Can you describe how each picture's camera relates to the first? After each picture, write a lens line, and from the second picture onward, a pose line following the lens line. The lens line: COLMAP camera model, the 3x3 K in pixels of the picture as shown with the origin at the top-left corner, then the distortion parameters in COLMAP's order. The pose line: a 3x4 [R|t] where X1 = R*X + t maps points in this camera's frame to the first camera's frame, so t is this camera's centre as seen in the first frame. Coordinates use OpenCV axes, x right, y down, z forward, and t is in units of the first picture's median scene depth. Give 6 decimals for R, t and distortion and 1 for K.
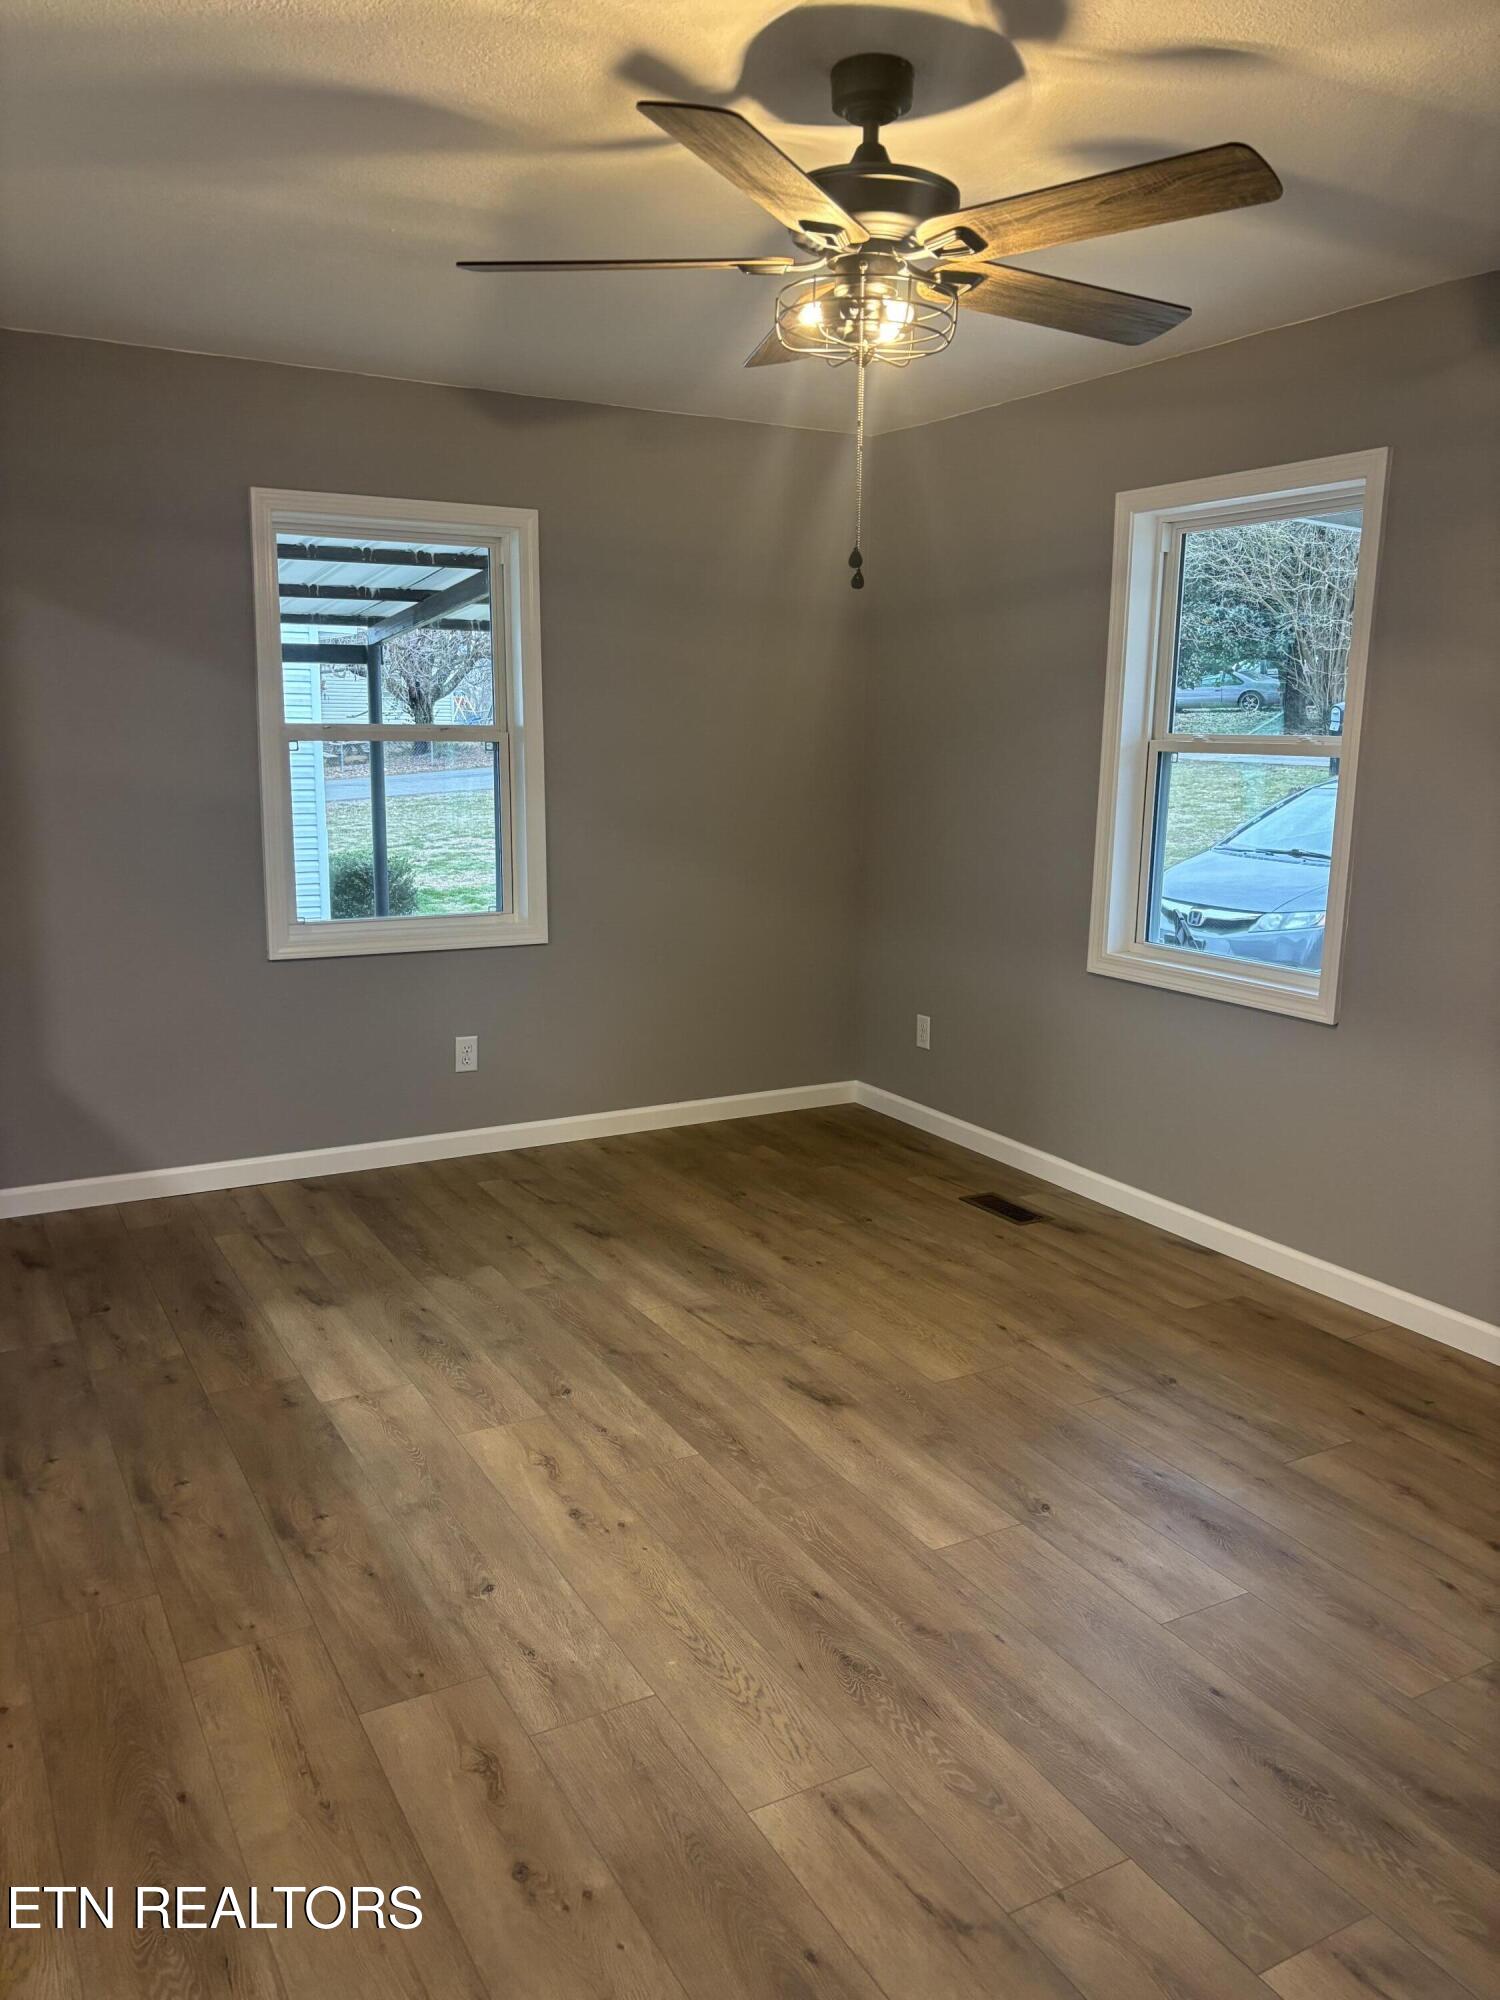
lens RADIAL K [[1510.6, 0, 739.0], [0, 1510.6, 994.2], [0, 0, 1]] dist [0.027954, -0.016117]
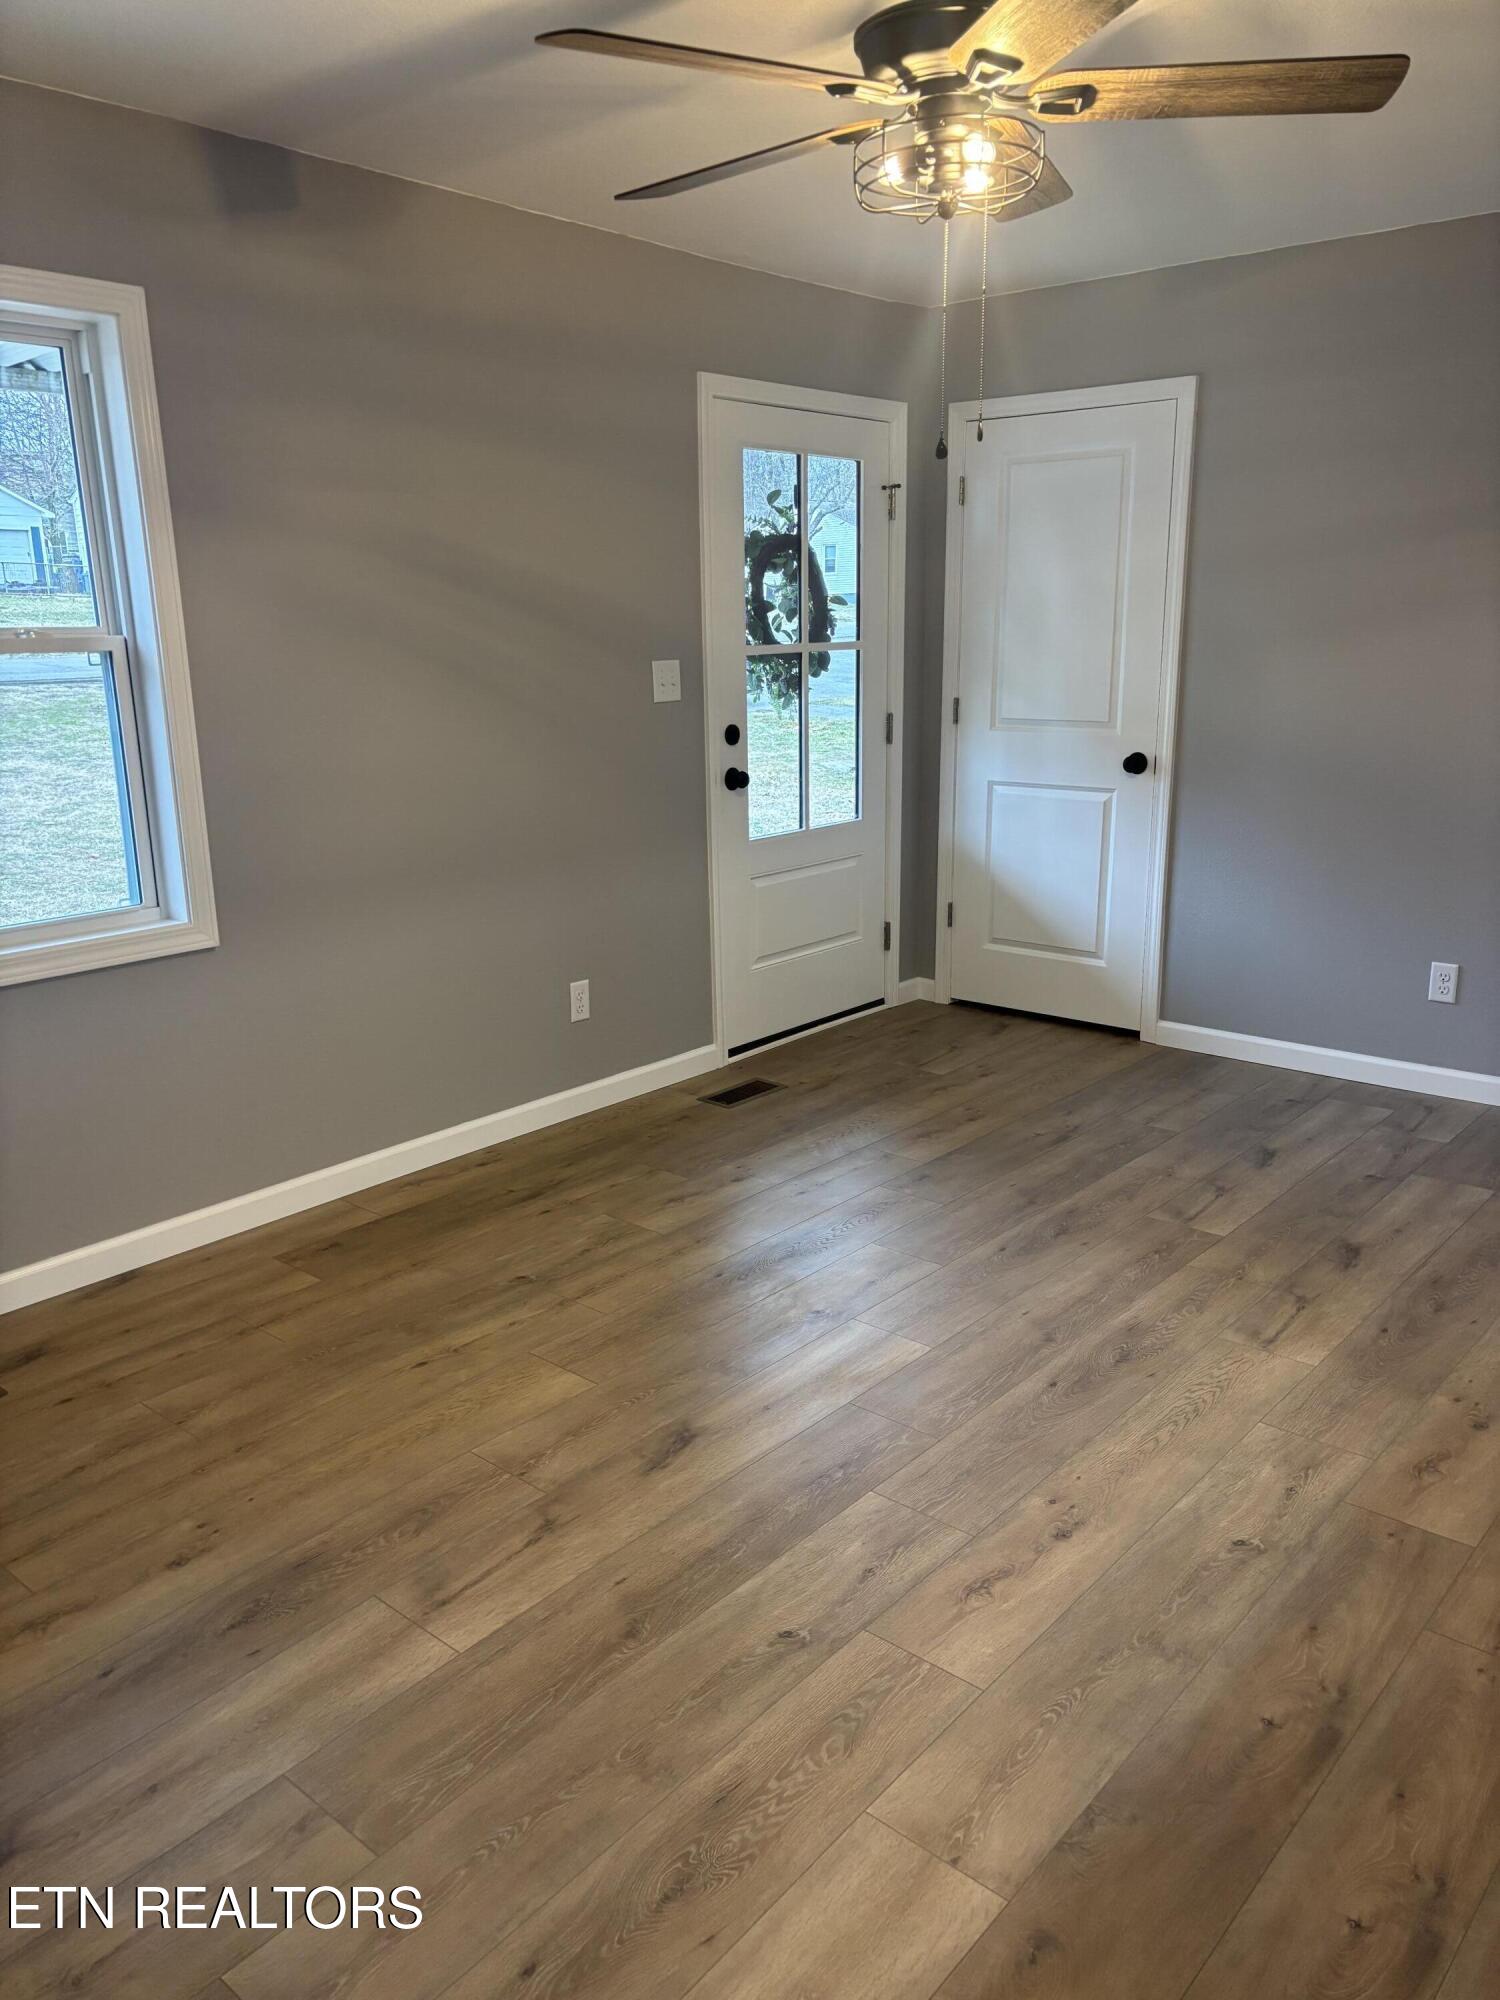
lens RADIAL K [[1510.6, 0, 725.8], [0, 1510.6, 1006.6], [0, 0, 1]] dist [0.027954, -0.016117]
pose [[-0.335628, -0.247319, 0.908948, -0.803390], [0.180896, 0.930038, 0.319853, -0.266806], [-0.924462, 0.271776, -0.267408, 1.407932]]
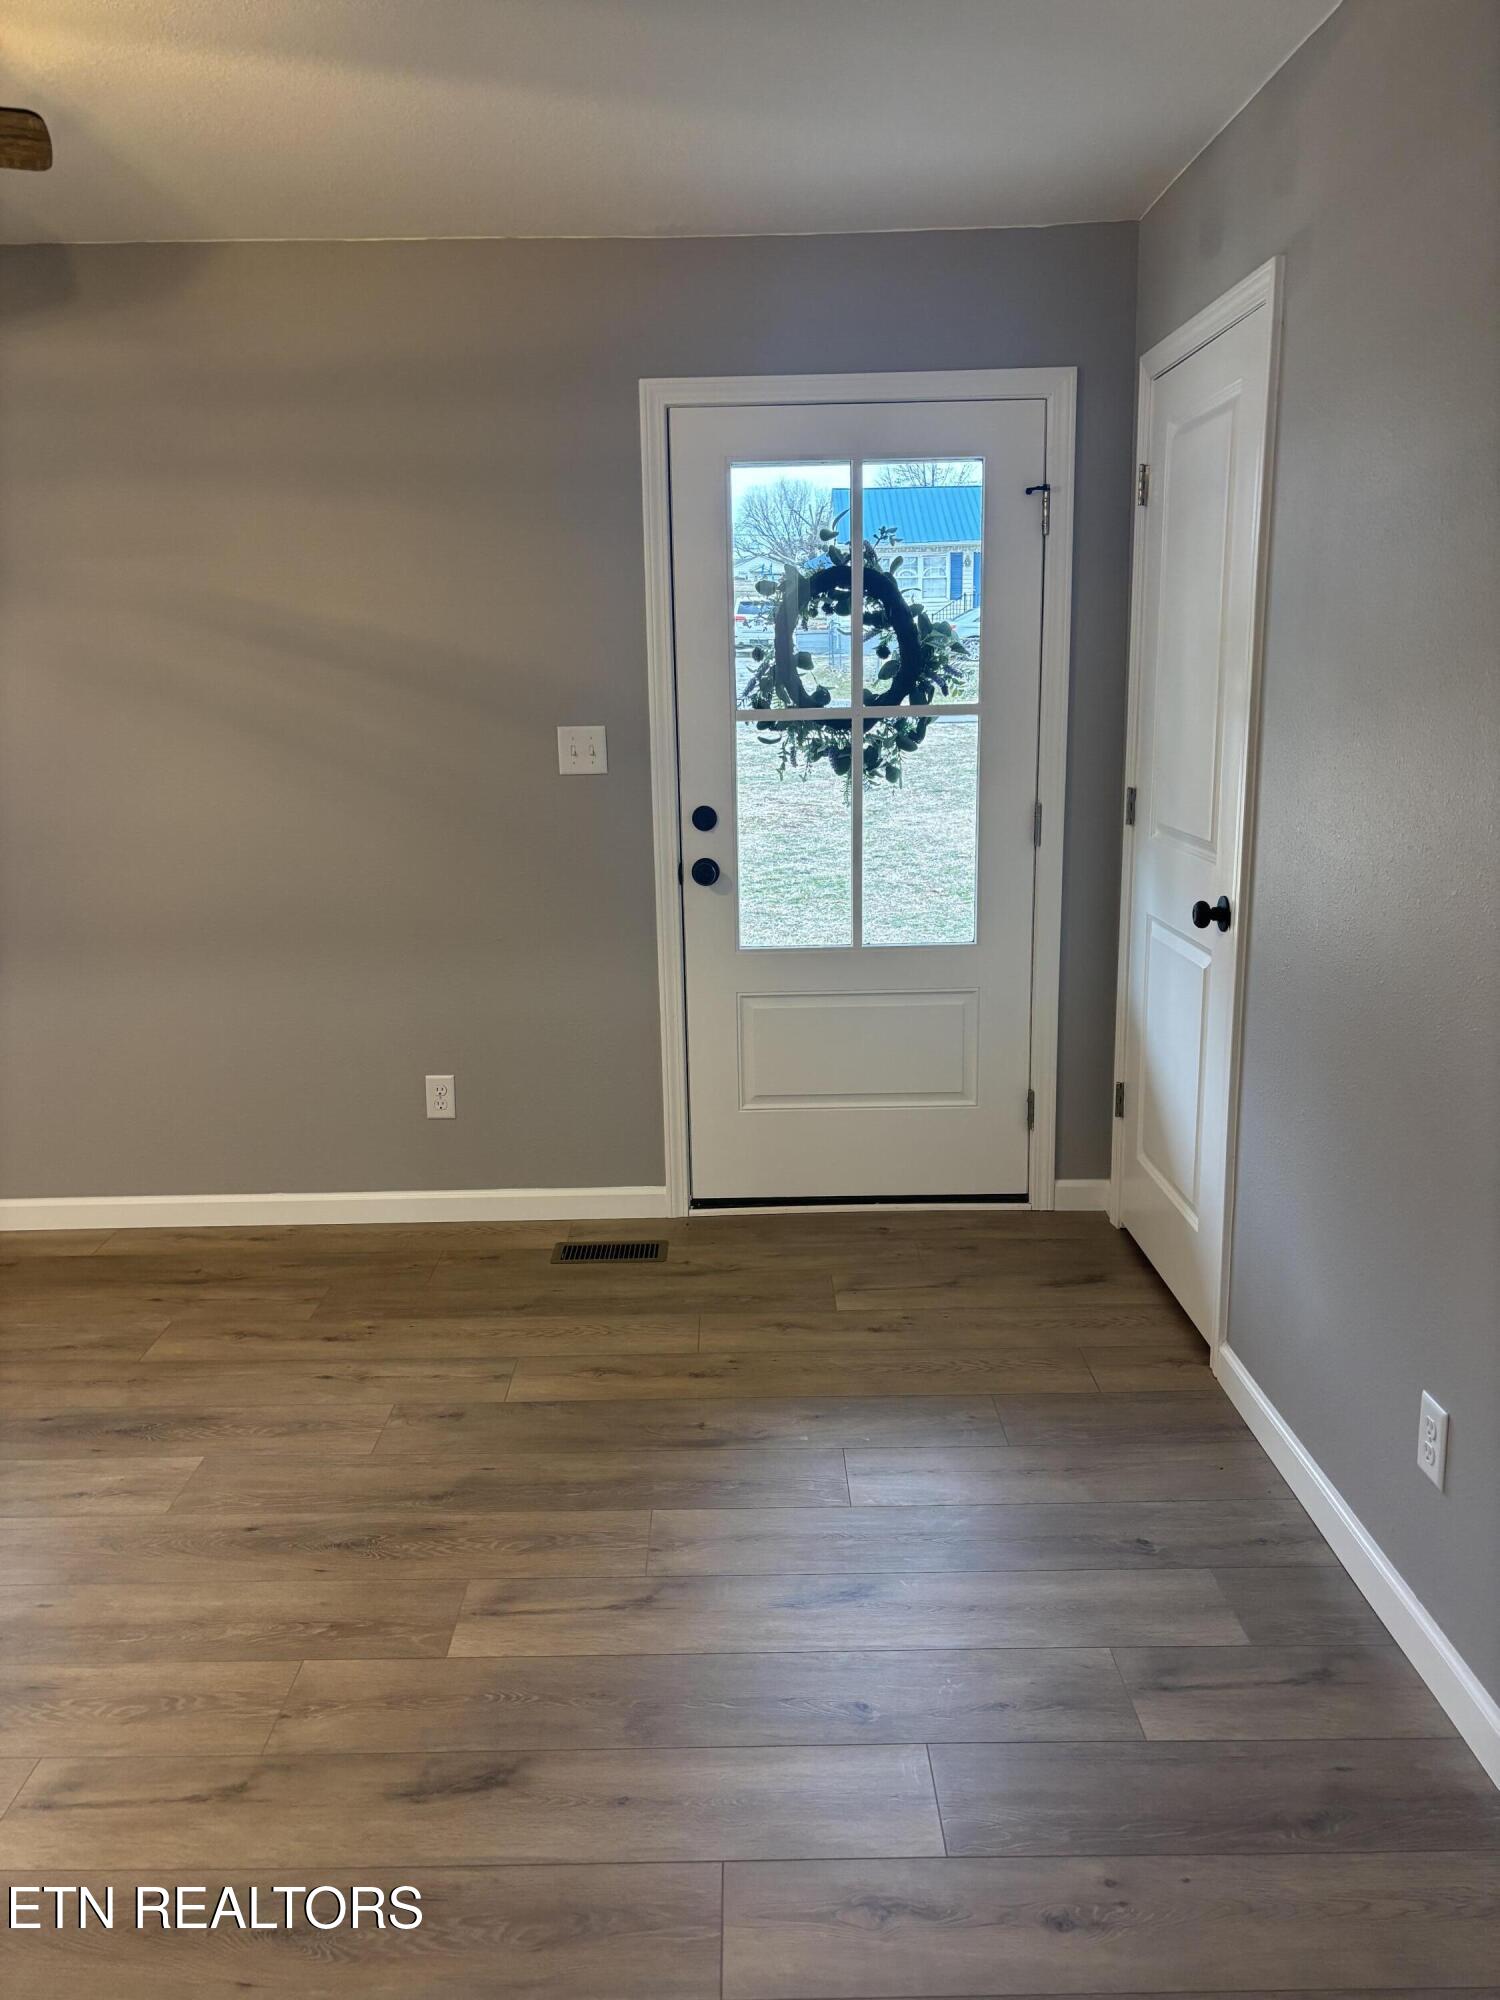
lens RADIAL K [[1510.6, 0, 747.2], [0, 1510.6, 1017.1], [0, 0, 1]] dist [0.027954, -0.016117]
pose [[0.485626, -0.220657, 0.845859, -0.335970], [0.184150, 0.971727, 0.147767, -0.010441], [-0.854550, 0.084005, 0.512530, 0.062844]]
